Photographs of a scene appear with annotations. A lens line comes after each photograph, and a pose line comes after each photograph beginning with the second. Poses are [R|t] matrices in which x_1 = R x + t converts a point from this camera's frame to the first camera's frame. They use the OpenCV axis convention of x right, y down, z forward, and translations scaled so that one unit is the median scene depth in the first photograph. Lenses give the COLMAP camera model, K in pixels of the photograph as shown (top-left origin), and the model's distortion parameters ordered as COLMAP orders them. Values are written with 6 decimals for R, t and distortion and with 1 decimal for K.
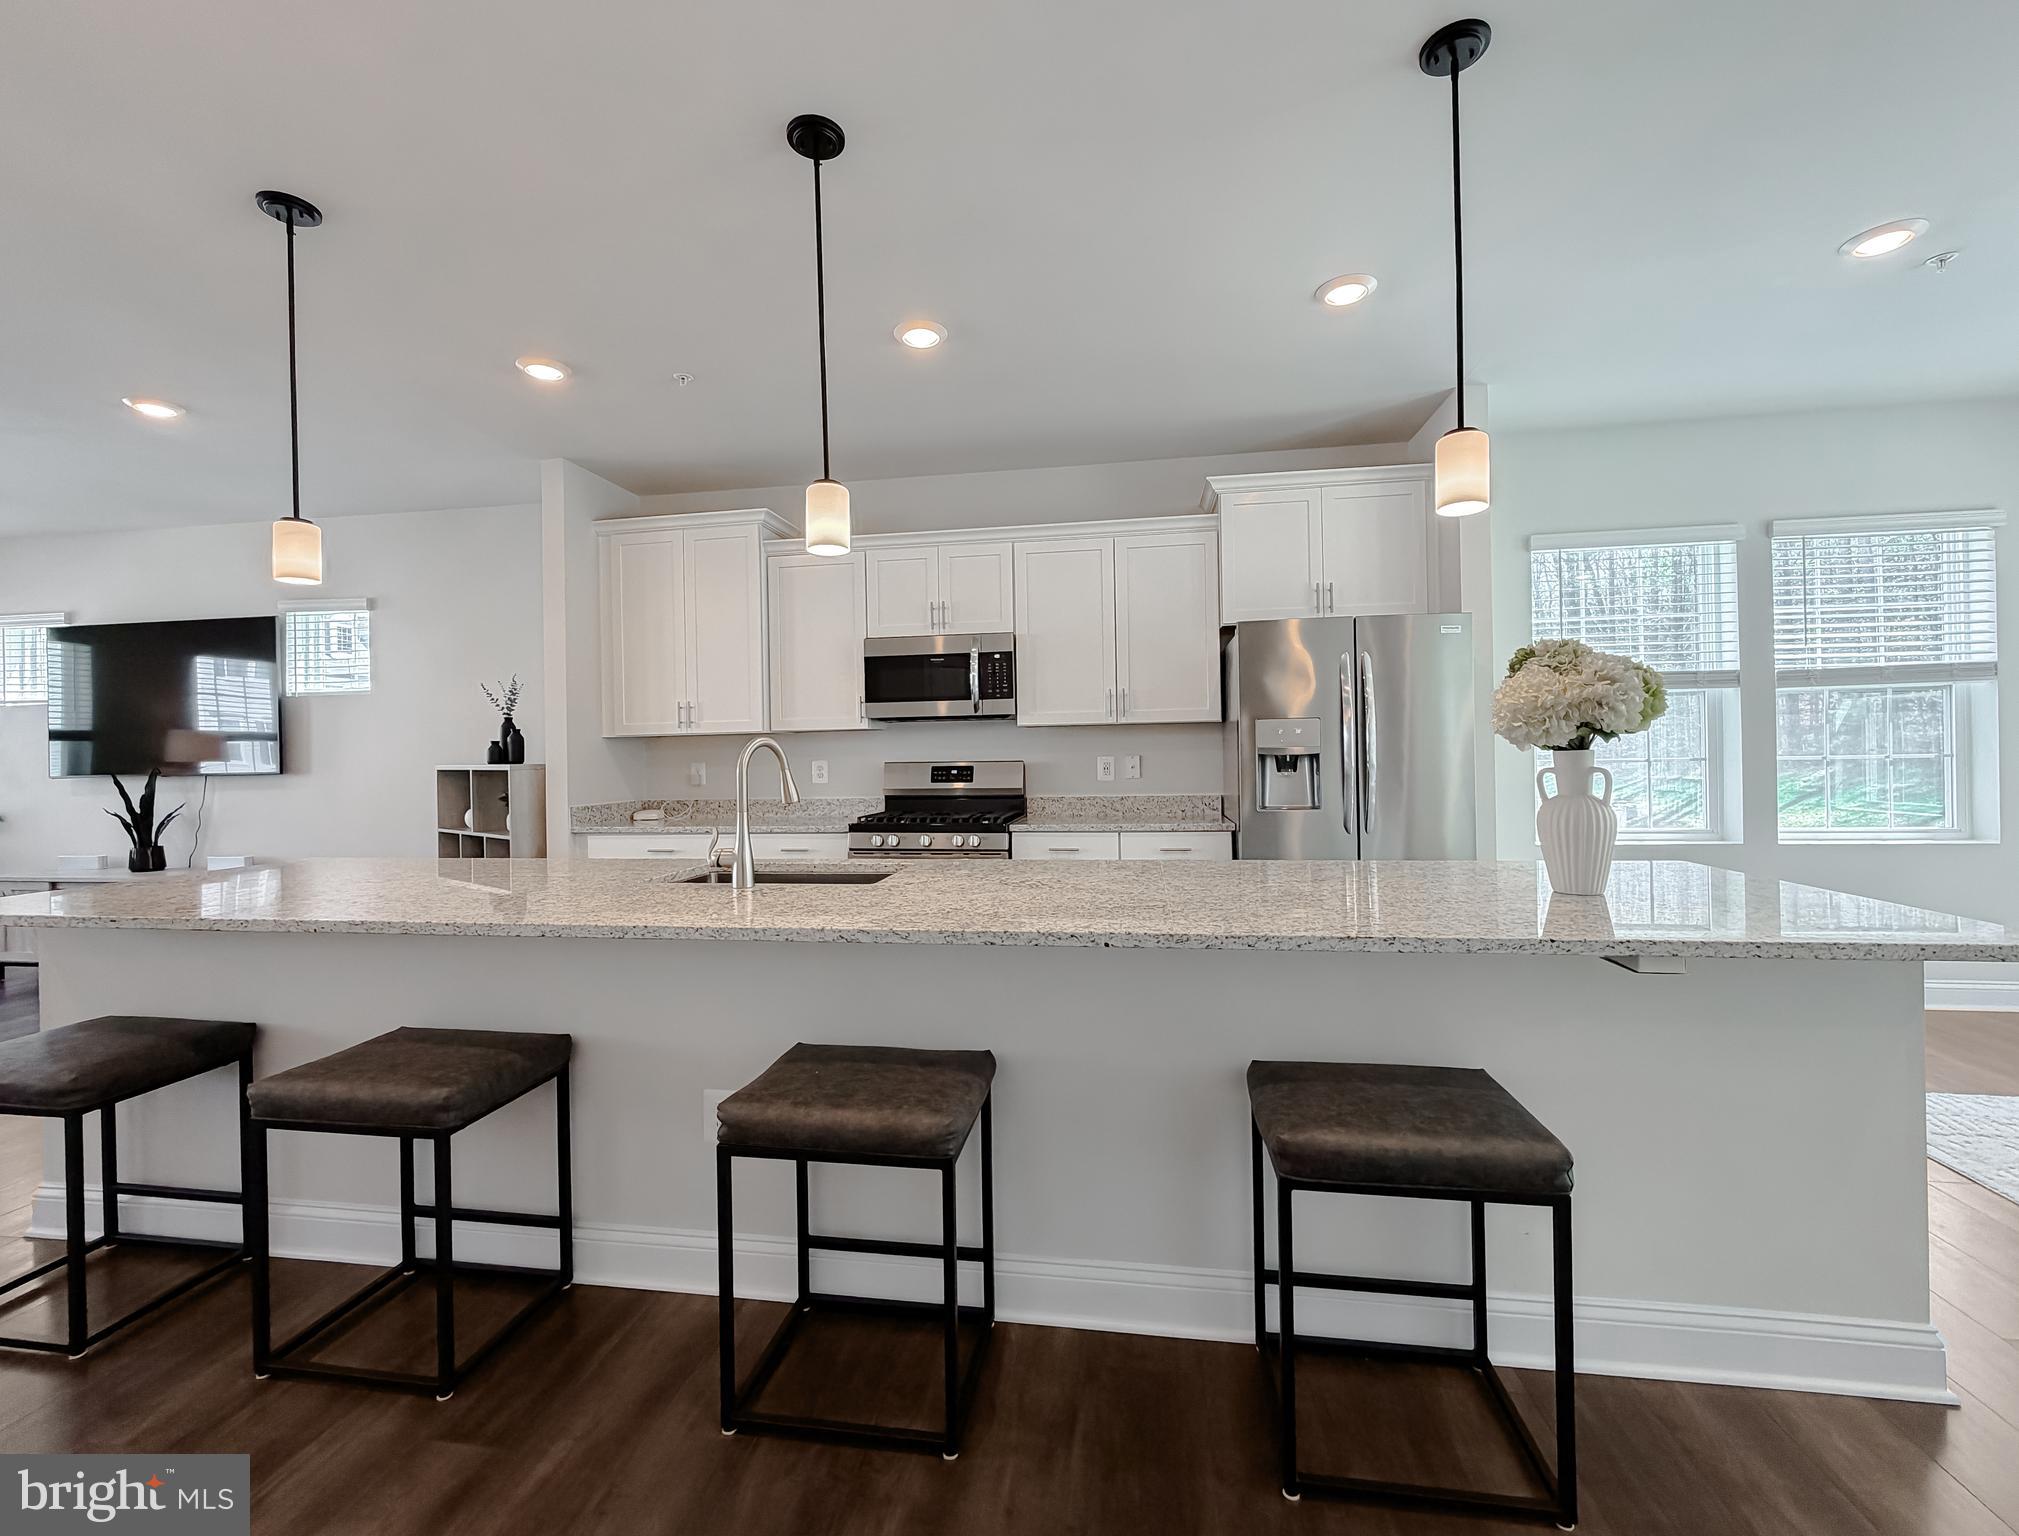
lens RADIAL K [[852.7, 0, 1009.5], [0, 852.7, 768.0], [0, 0, 1]] dist [-0.000596, -0.000186]
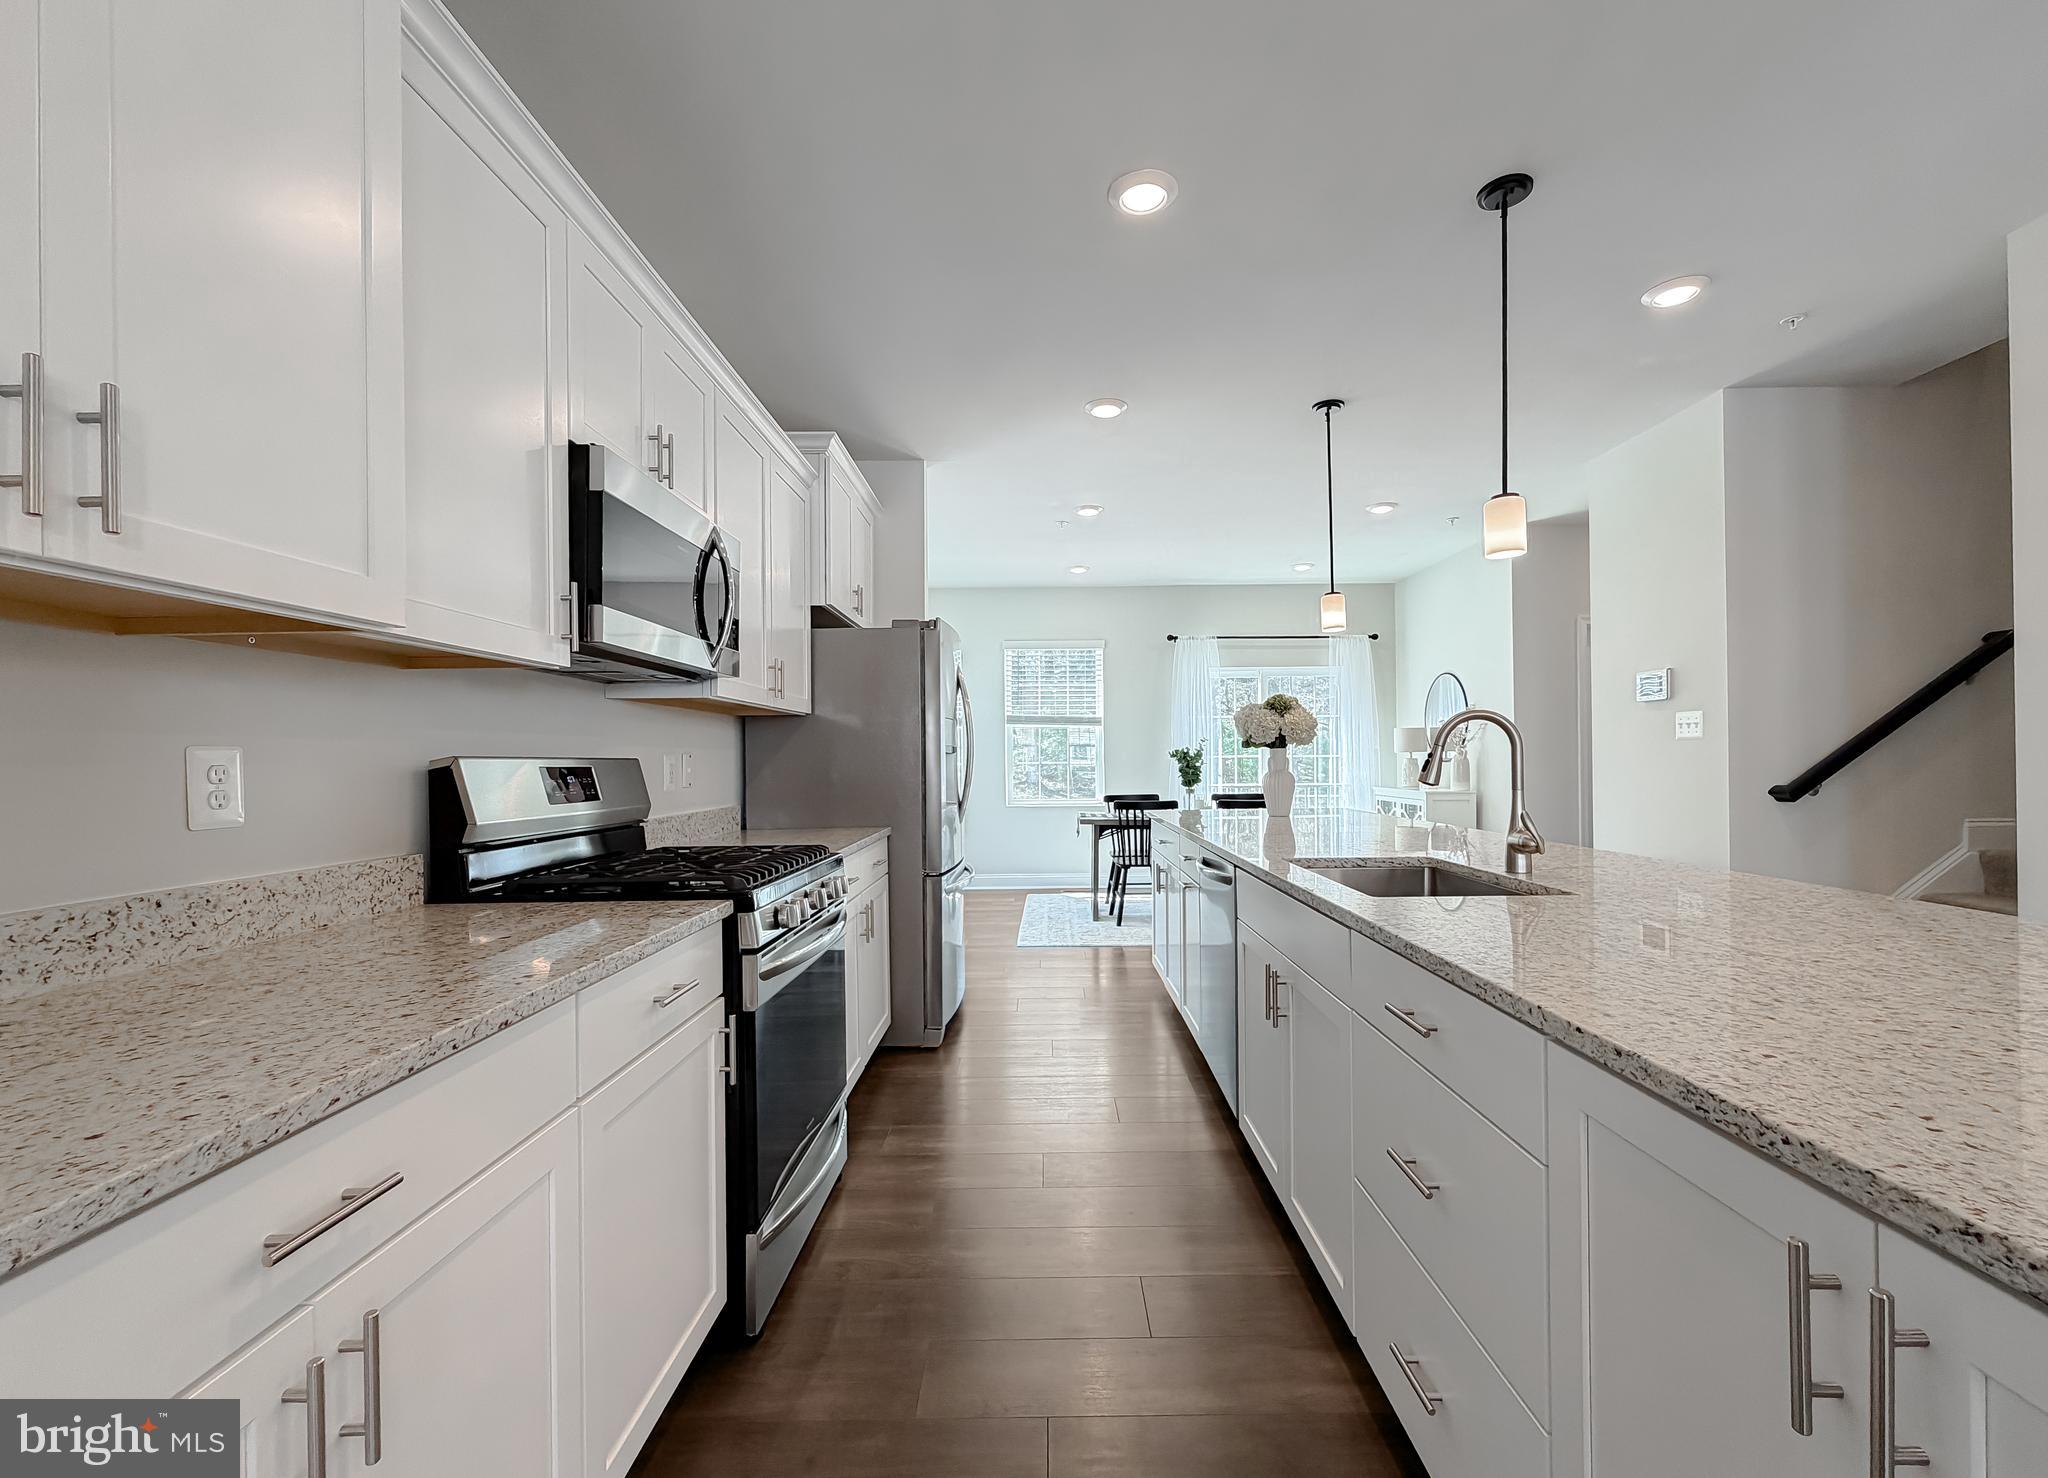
lens RADIAL K [[849.0, 0, 1046.3], [0, 849.0, 757.6], [0, 0, 1]] dist [0.001601, 0.000059]
pose [[-0.149885, 0.021555, 0.988469, -0.587846], [0.032014, 0.999344, -0.016938, 0.009036], [-0.988185, 0.029106, -0.150476, 0.845588]]
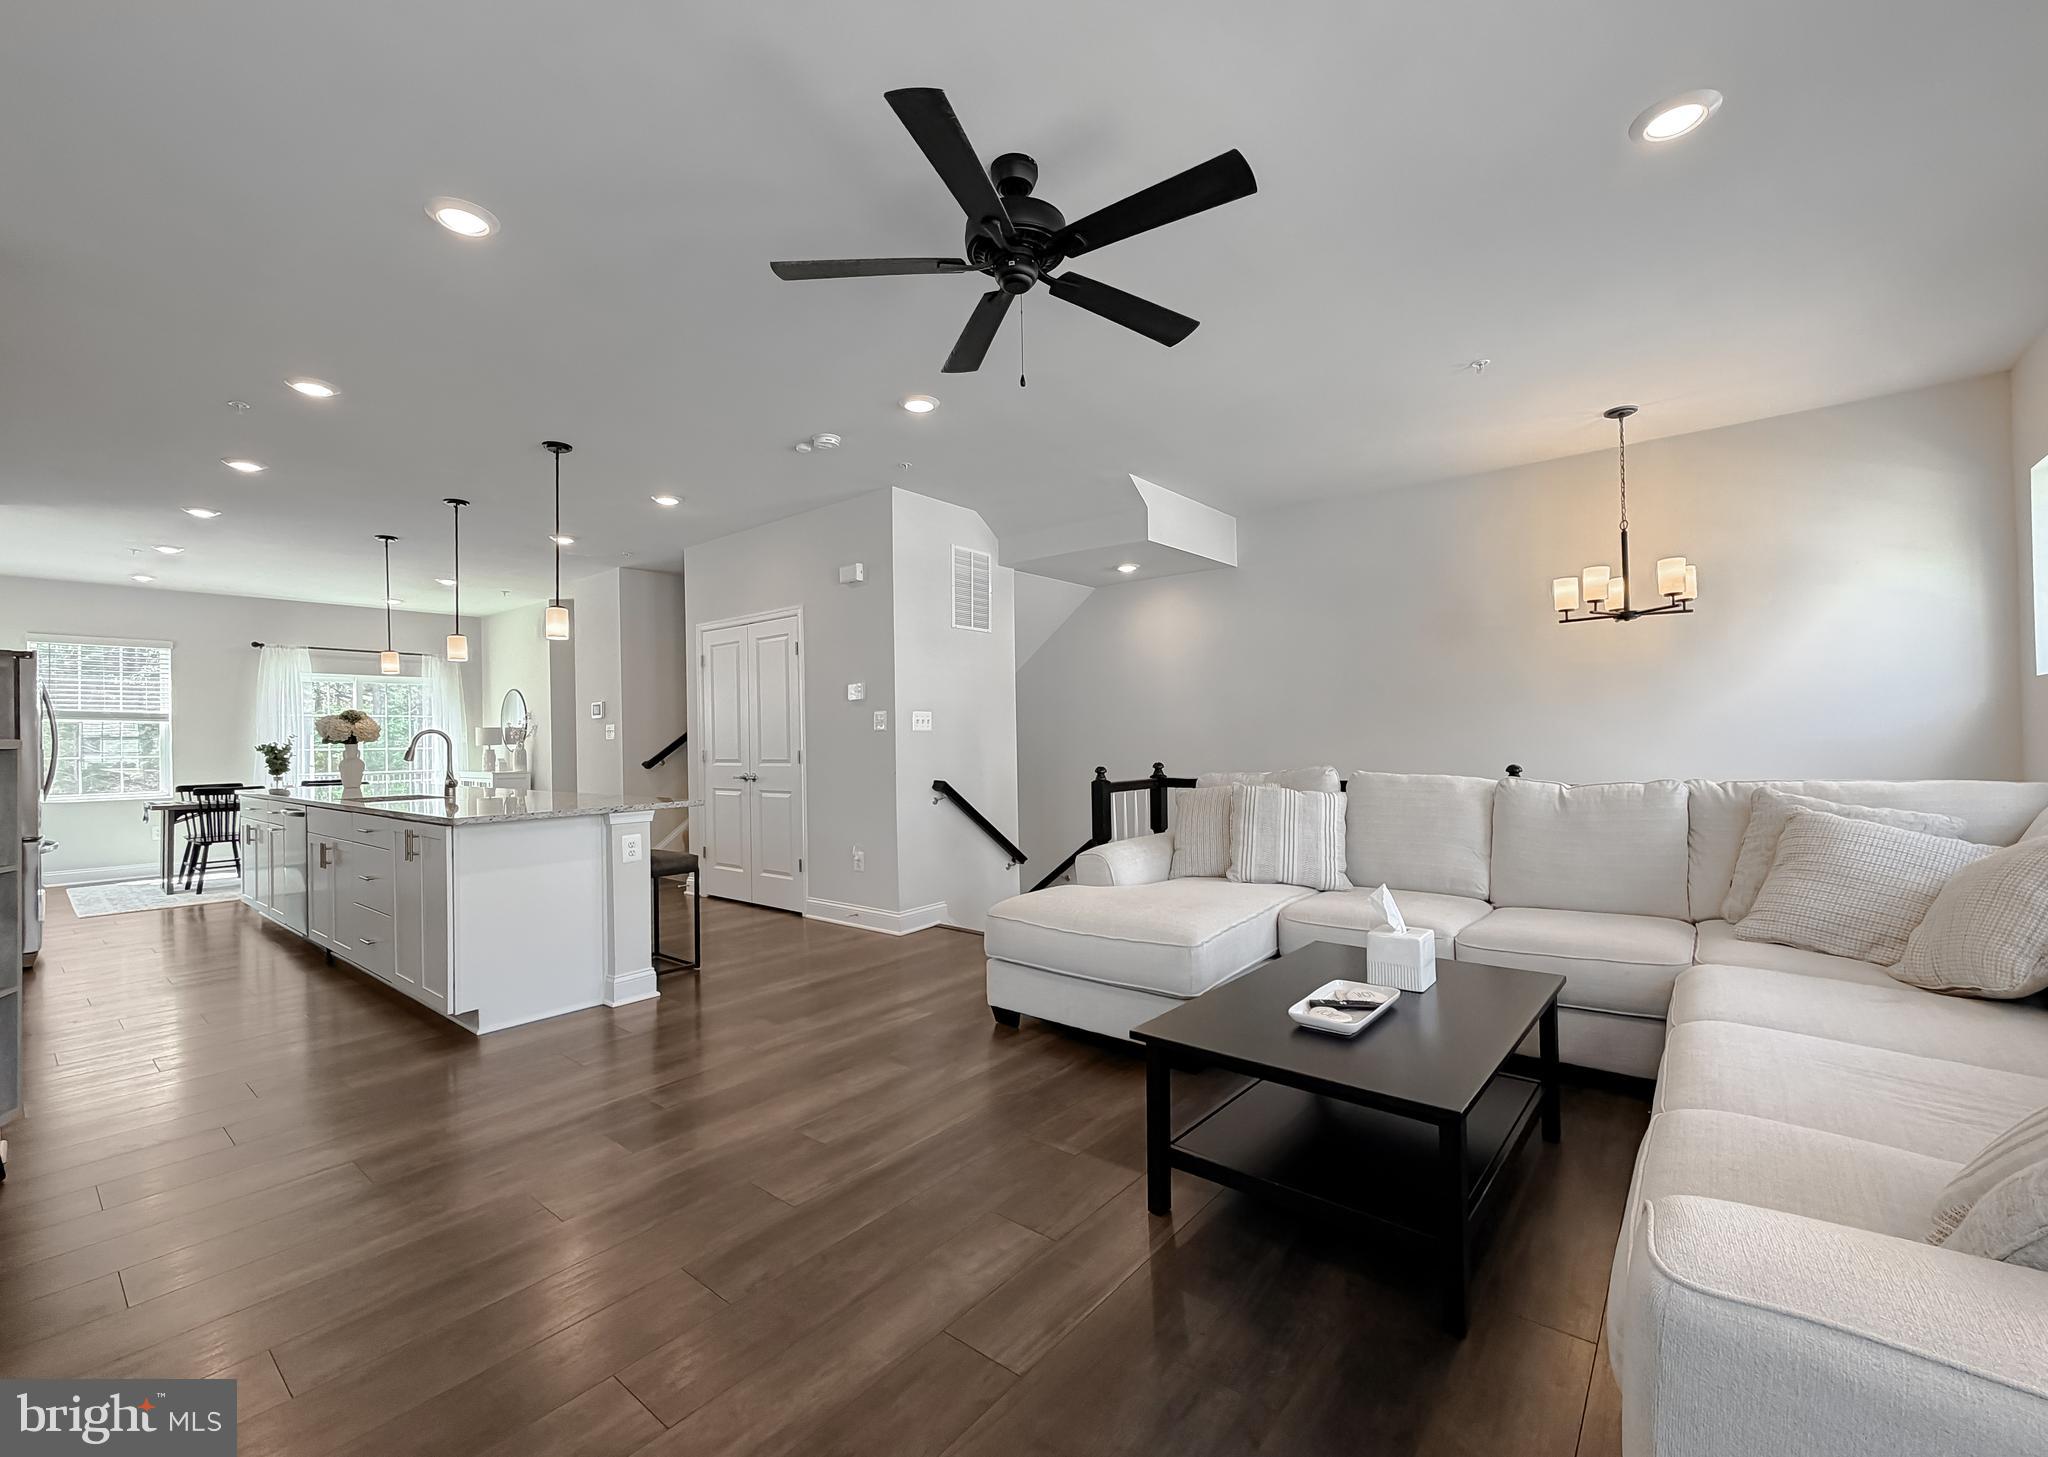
lens RADIAL K [[847.7, 0, 1024.0], [0, 847.7, 728.5], [0, 0, 1]] dist [-0.003162, -0.000684]
pose [[-0.861952, 0.039470, 0.505451, -1.425943], [0.043880, 0.999032, -0.003184, 0.019129], [-0.505087, 0.019434, -0.862849, 1.118976]]
